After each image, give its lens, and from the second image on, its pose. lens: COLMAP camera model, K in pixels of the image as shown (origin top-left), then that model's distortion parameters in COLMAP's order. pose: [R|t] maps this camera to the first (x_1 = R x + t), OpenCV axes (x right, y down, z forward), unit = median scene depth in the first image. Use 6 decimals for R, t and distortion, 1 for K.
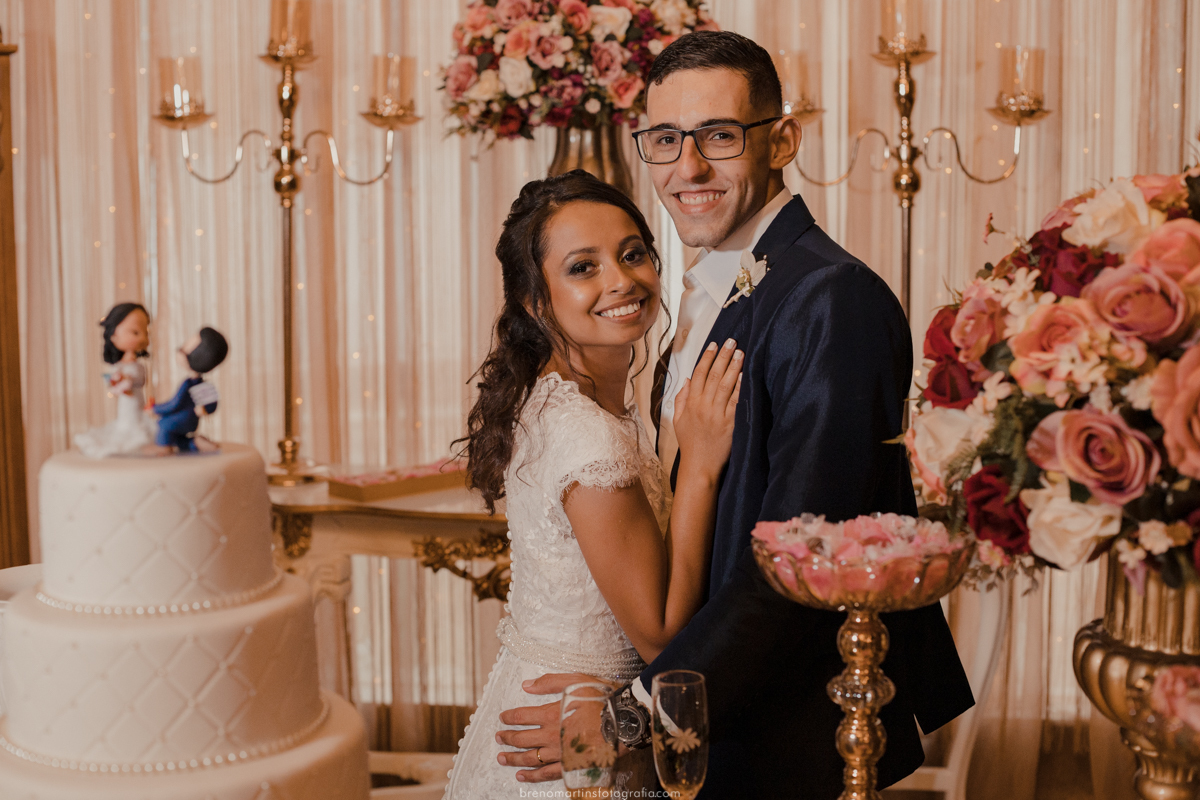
lens RADIAL K [[1767.1, 0, 600.0], [0, 1767.1, 400.0], [0, 0, 1]] dist [-0.116427, -0.023048]
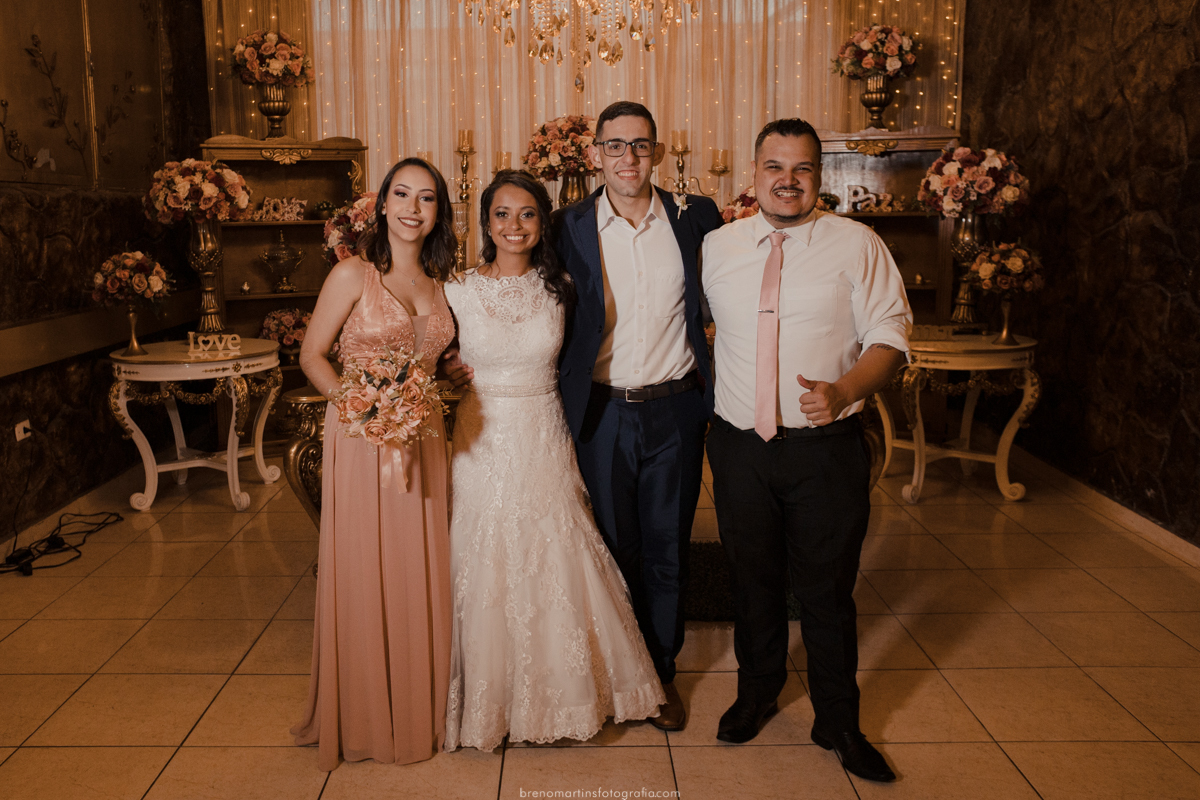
lens RADIAL K [[977.2, 0, 600.0], [0, 977.2, 400.0], [0, 0, 1]] dist [-0.090554, 0.114800]
pose [[0.989541, -0.031331, 0.140809, -0.215003], [0.022081, 0.997524, 0.066777, 0.113991], [-0.142553, -0.062970, 0.987782, -0.660381]]
